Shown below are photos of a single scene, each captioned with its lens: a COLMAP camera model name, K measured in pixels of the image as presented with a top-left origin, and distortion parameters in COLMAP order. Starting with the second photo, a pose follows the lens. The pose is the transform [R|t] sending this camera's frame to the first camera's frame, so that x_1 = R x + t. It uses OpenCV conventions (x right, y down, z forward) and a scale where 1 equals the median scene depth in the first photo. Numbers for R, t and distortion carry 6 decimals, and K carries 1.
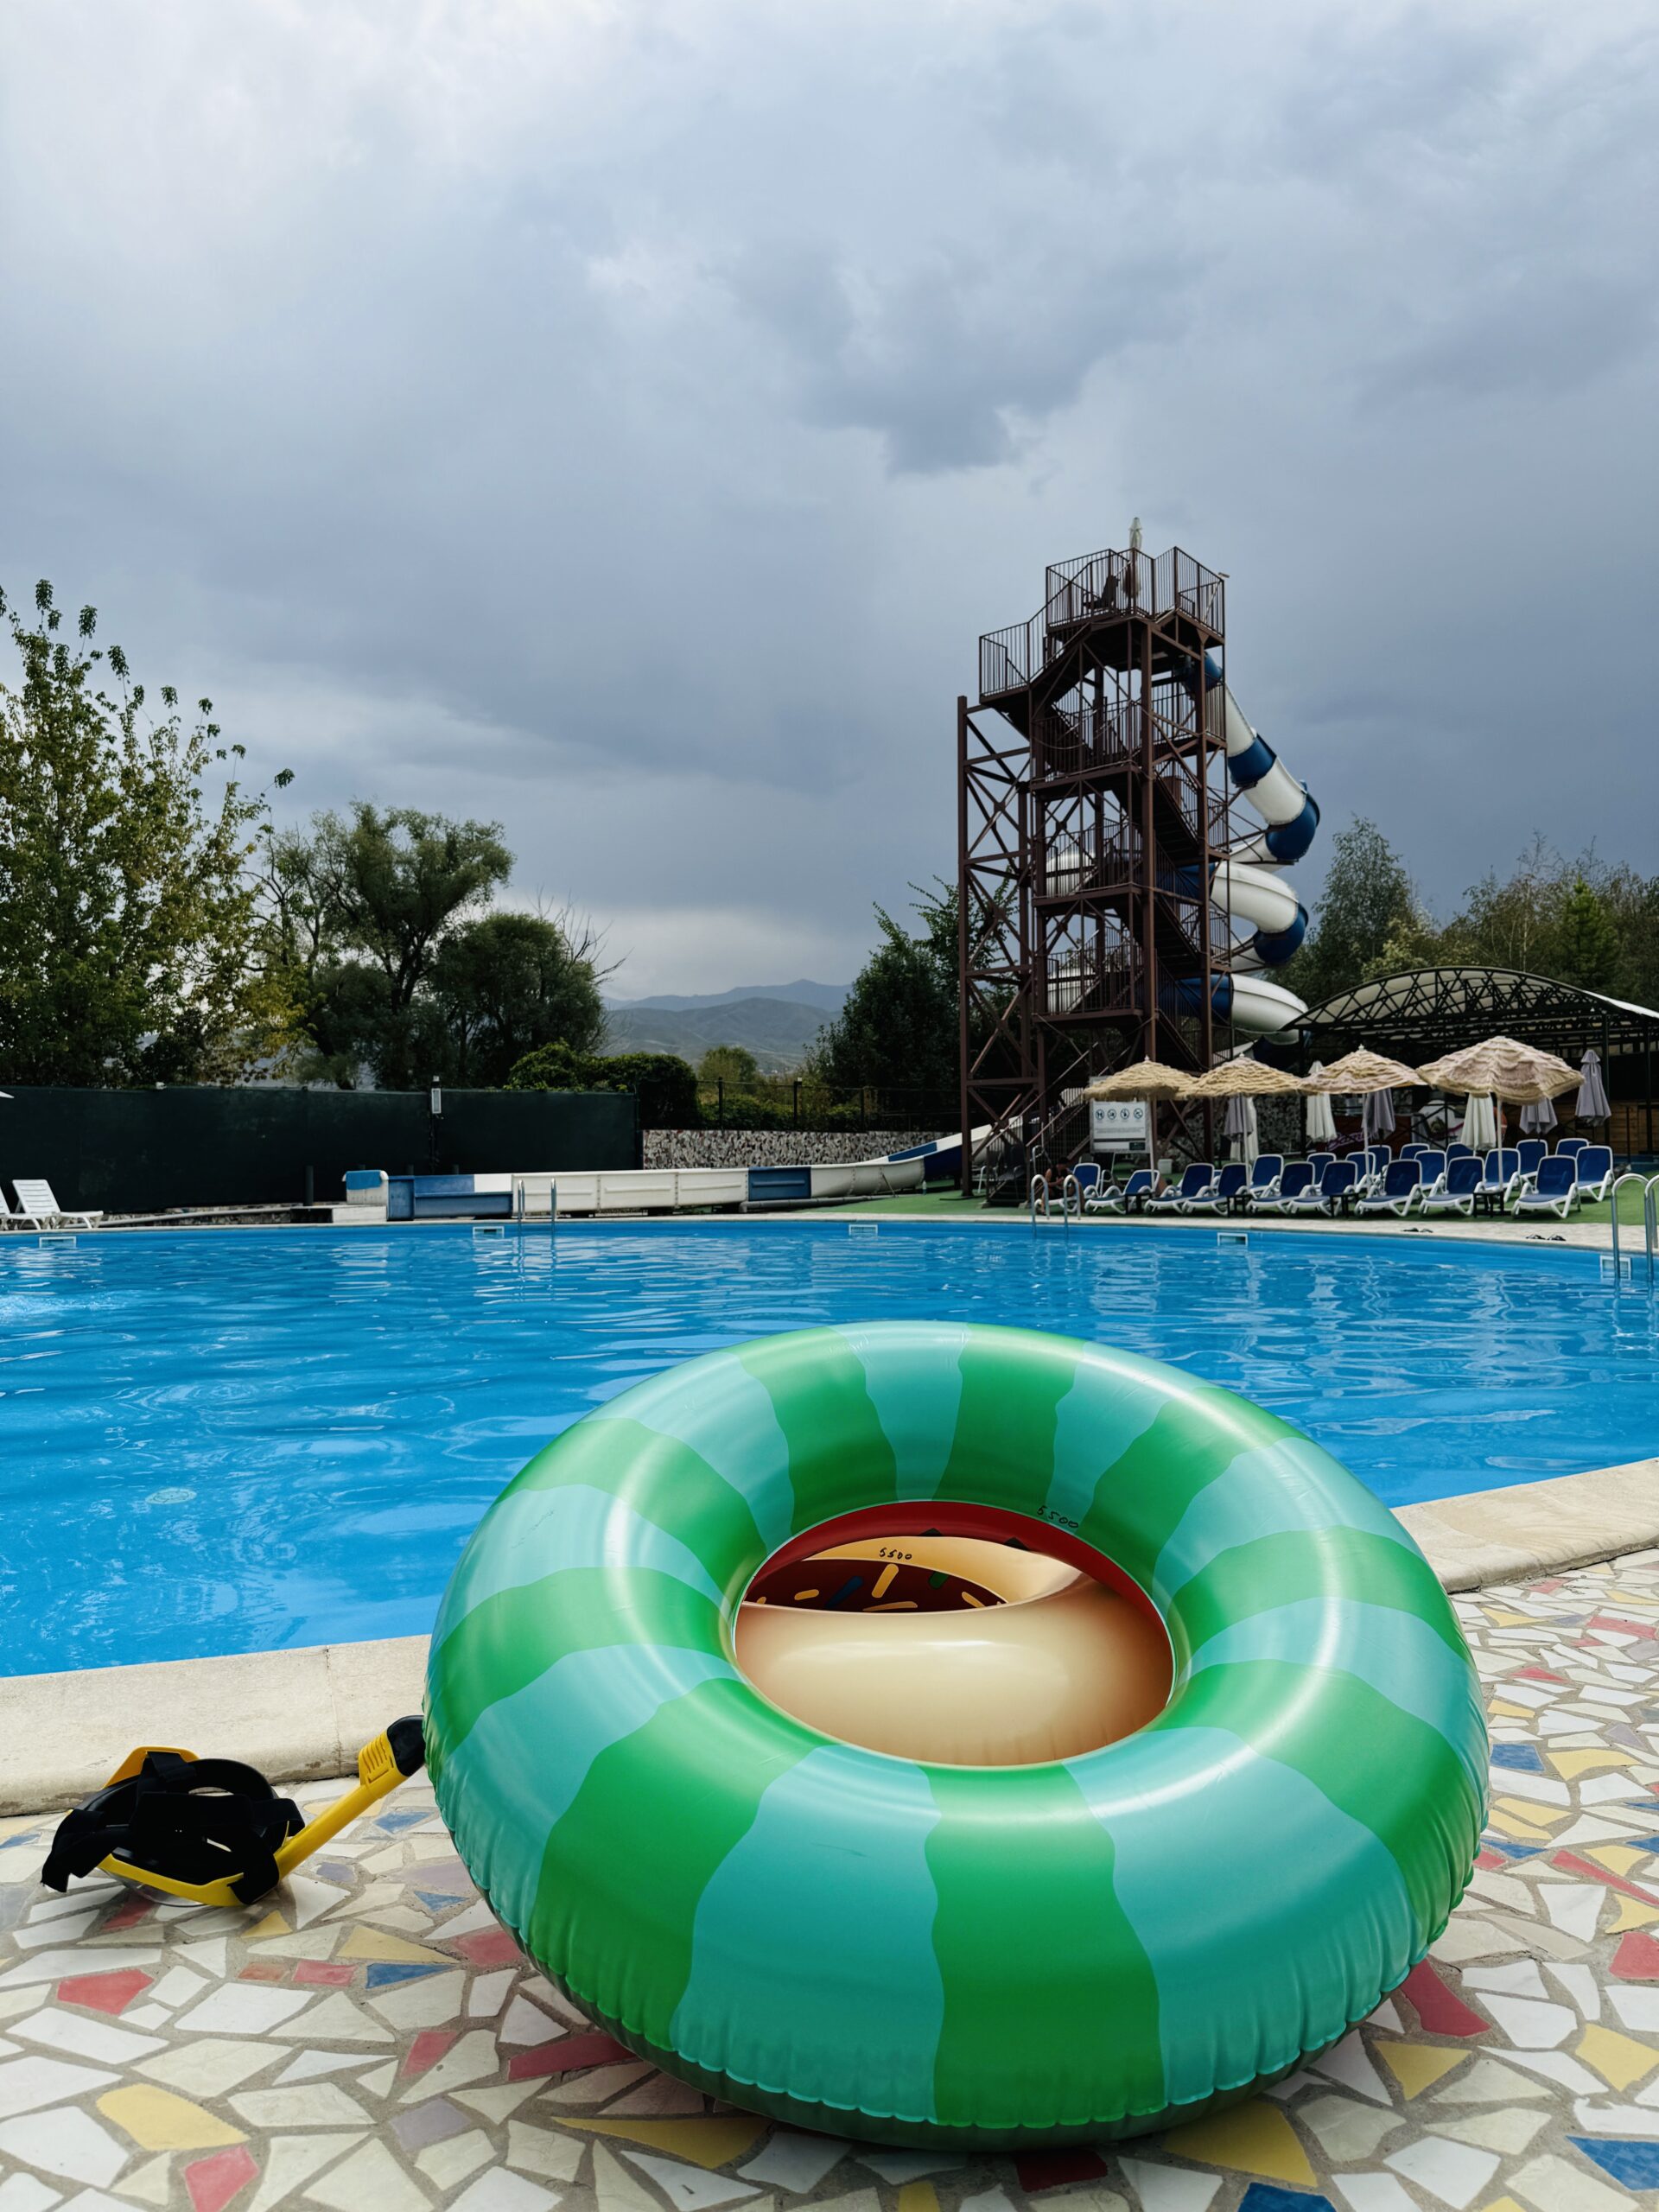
lens RADIAL K [[1480.5, 0, 829.5], [0, 1480.5, 1106.0], [0, 0, 1]] dist [0.027017, -0.000128]
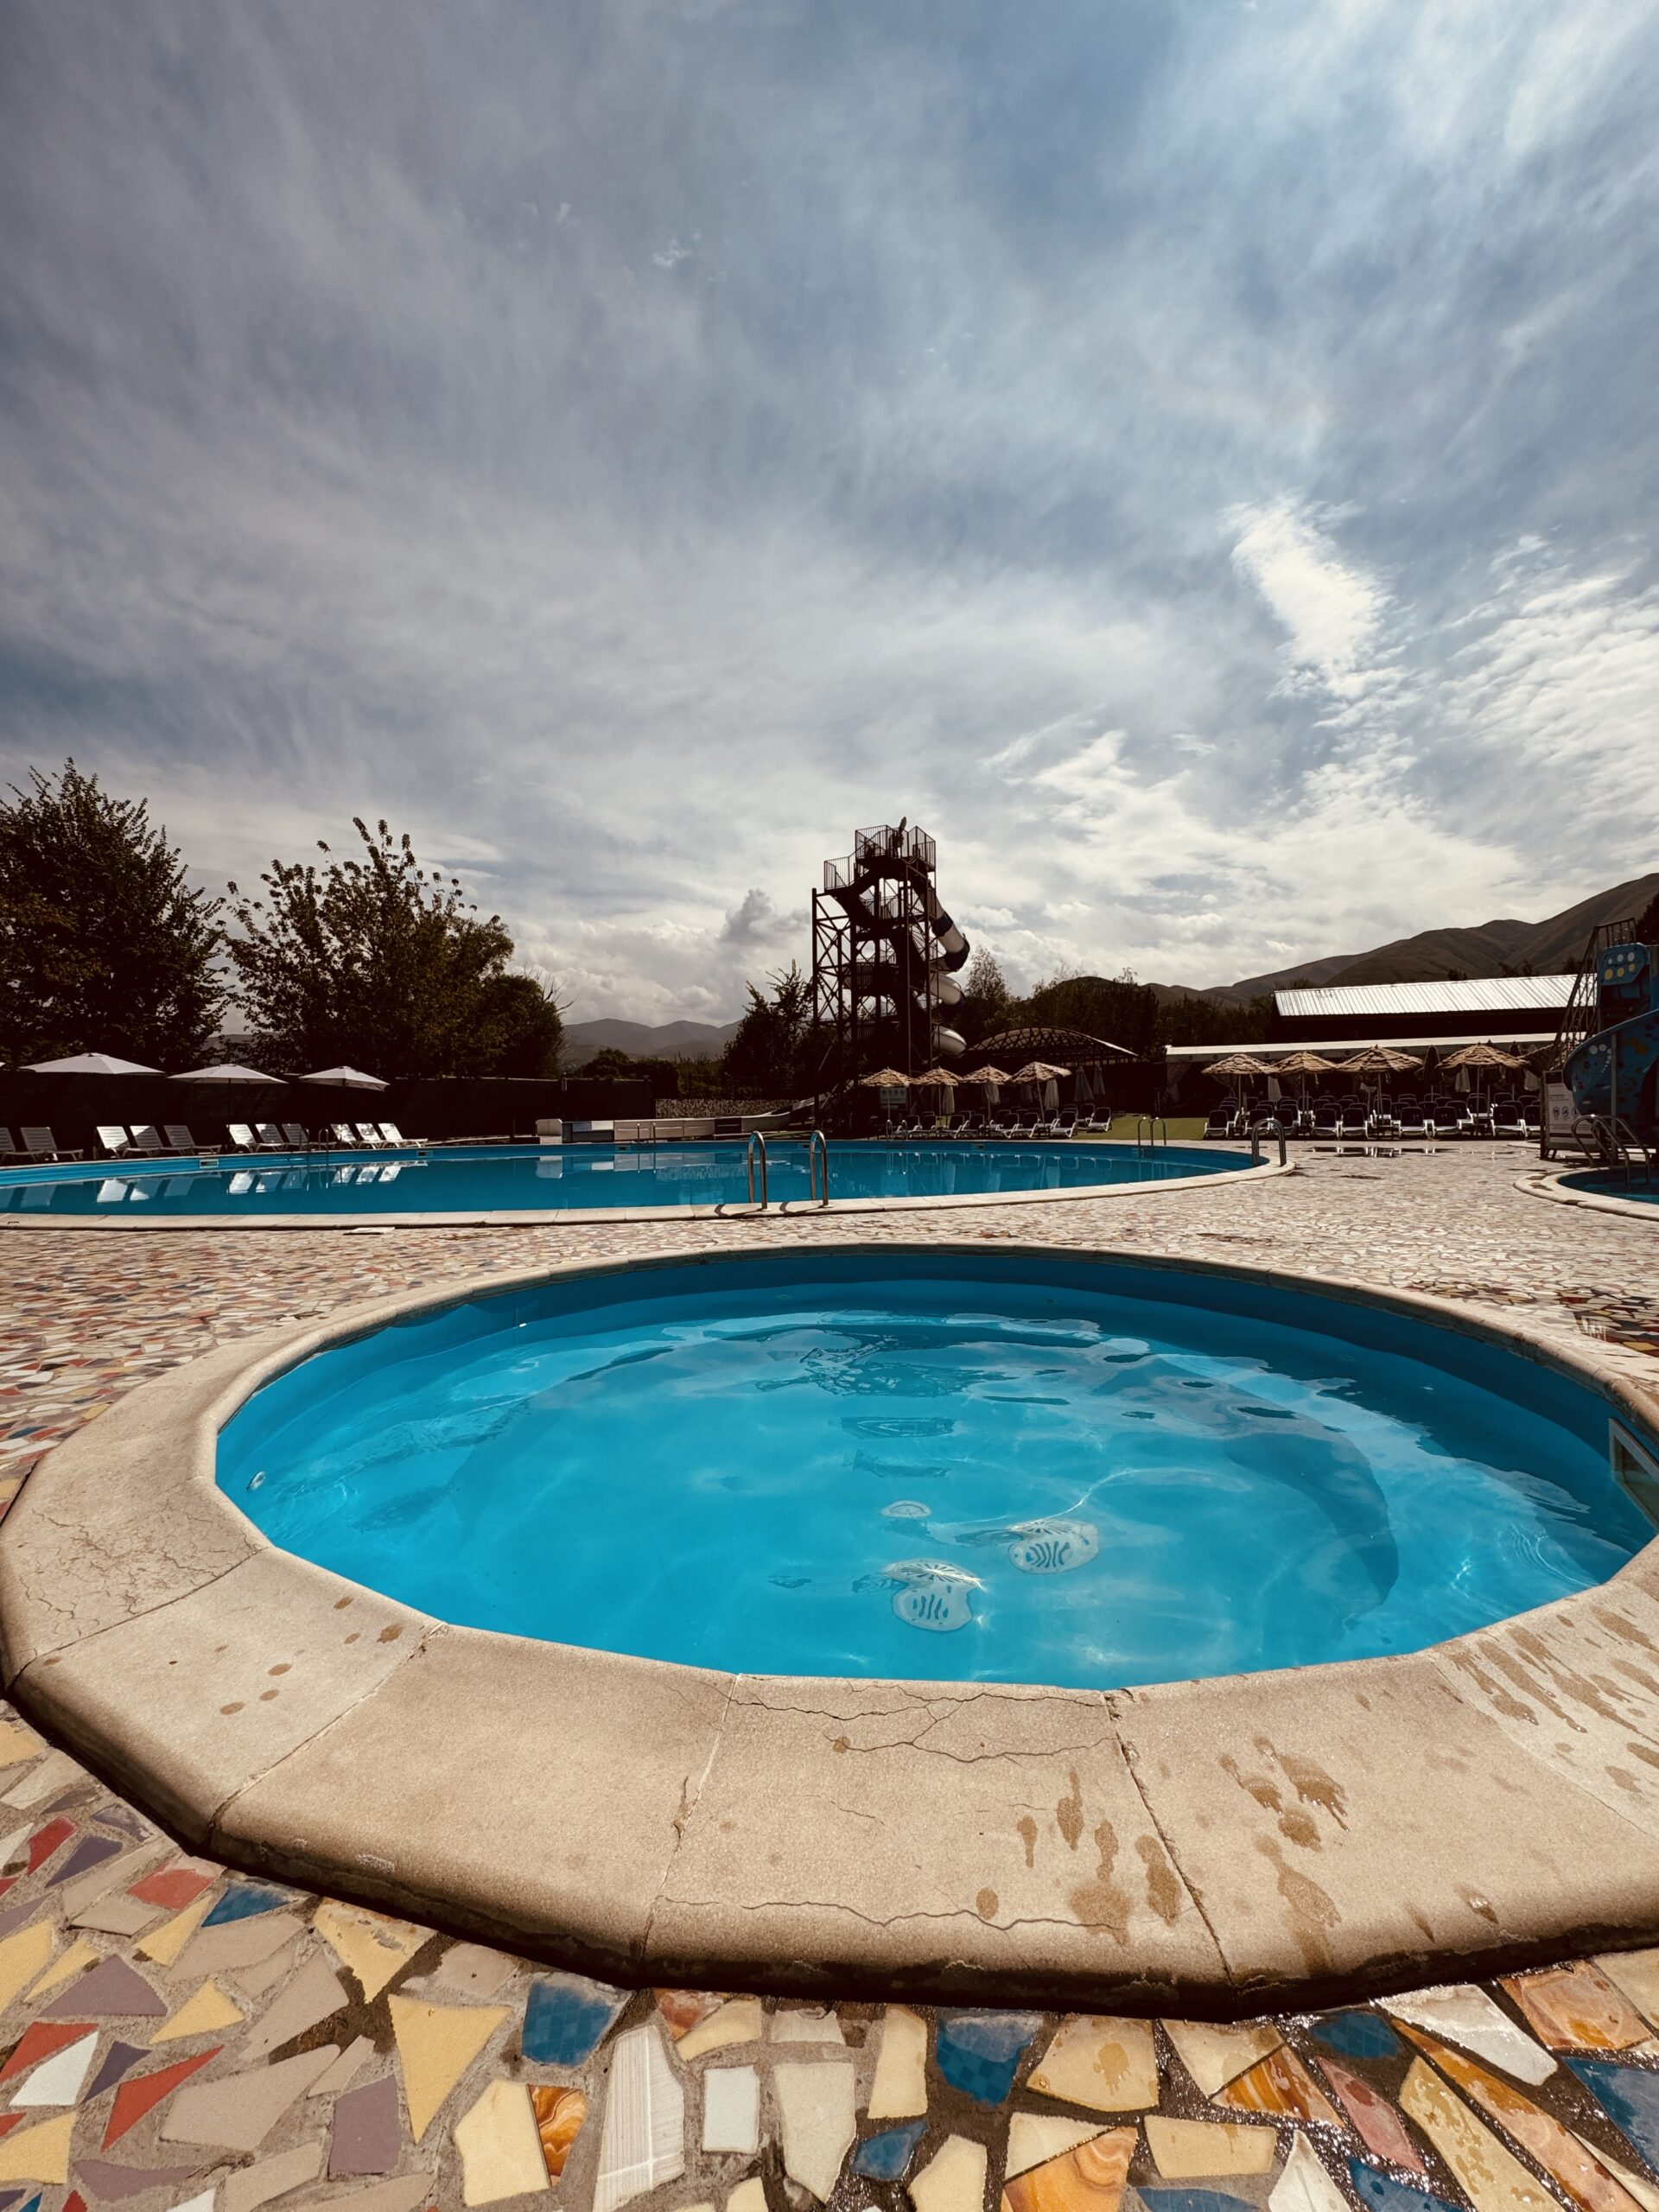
lens RADIAL K [[891.3, 0, 829.5], [0, 891.3, 1106.0], [0, 0, 1]] dist [-0.000111, -0.000027]
pose [[0.977266, 0.000468, 0.212018, -0.152788], [-0.005516, 0.999715, 0.023217, -0.003567], [-0.211947, -0.023858, 0.976990, -0.218566]]
